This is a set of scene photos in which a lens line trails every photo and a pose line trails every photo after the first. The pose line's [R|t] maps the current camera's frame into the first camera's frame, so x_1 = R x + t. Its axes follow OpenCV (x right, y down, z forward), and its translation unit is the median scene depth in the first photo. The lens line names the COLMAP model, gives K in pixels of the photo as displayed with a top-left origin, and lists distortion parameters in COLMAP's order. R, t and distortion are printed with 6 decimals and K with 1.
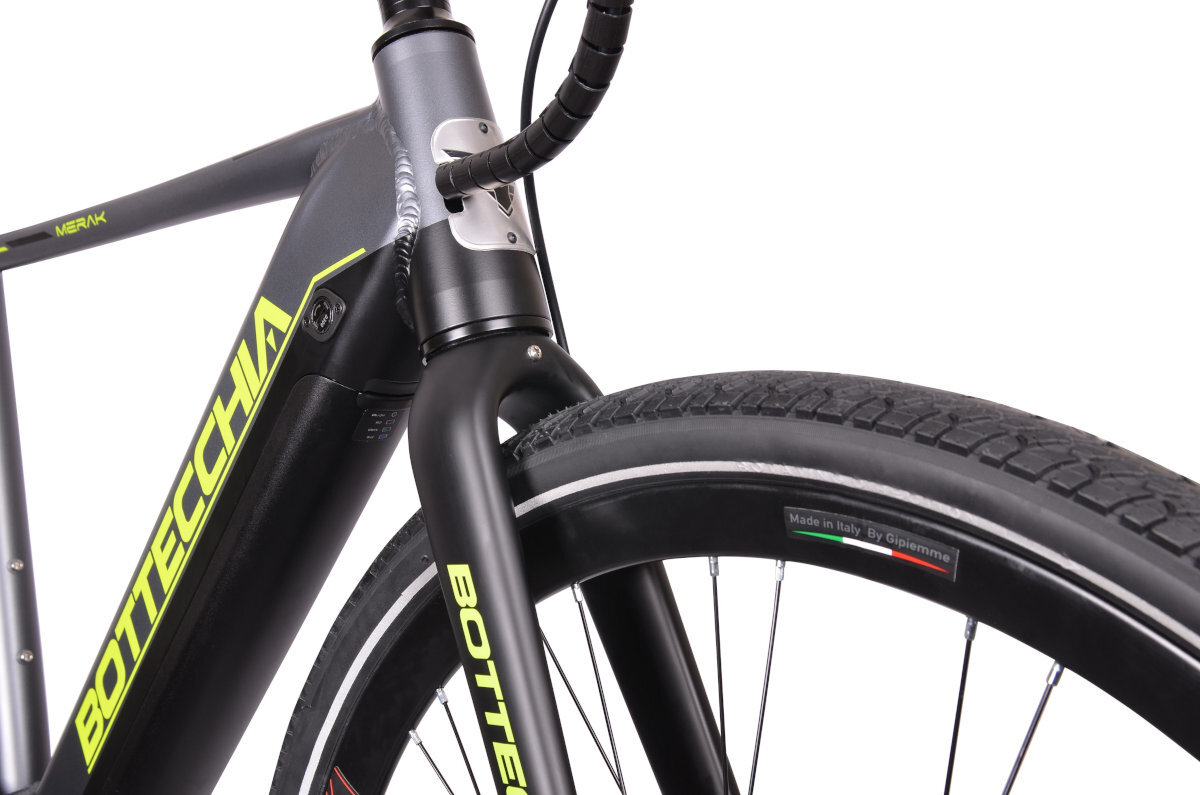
lens RADIAL K [[1200.6, 0, 600.5], [0, 1200.6, 400.3], [0, 0, 1]] dist [-0.055510, 0.000000]
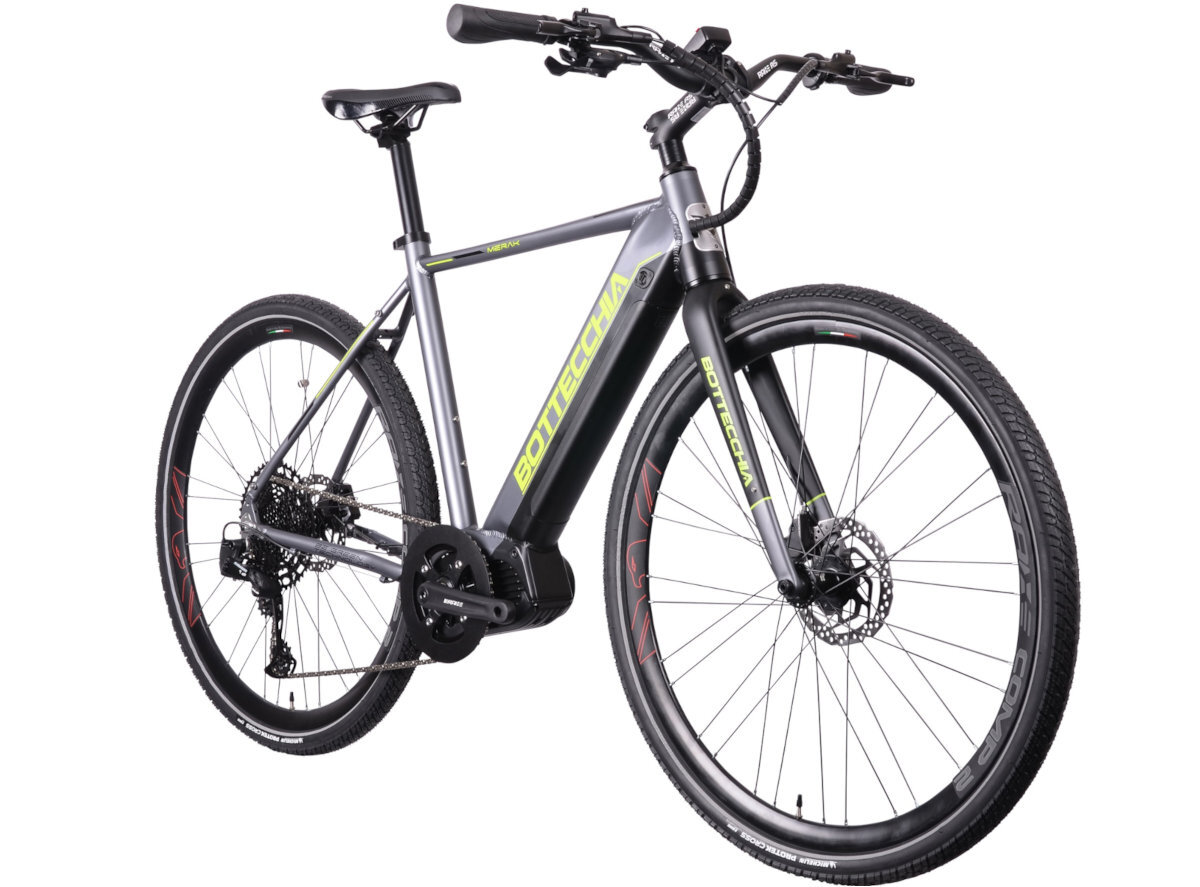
lens RADIAL K [[1834.7, 0, 601.5], [0, 1834.7, 447.5], [0, 0, 1]] dist [0.282166, 0.000000]
pose [[0.996125, -0.045740, -0.075118, -0.037620], [0.046594, 0.998867, 0.009645, 0.277316], [0.074592, -0.013108, 0.997128, -3.284193]]
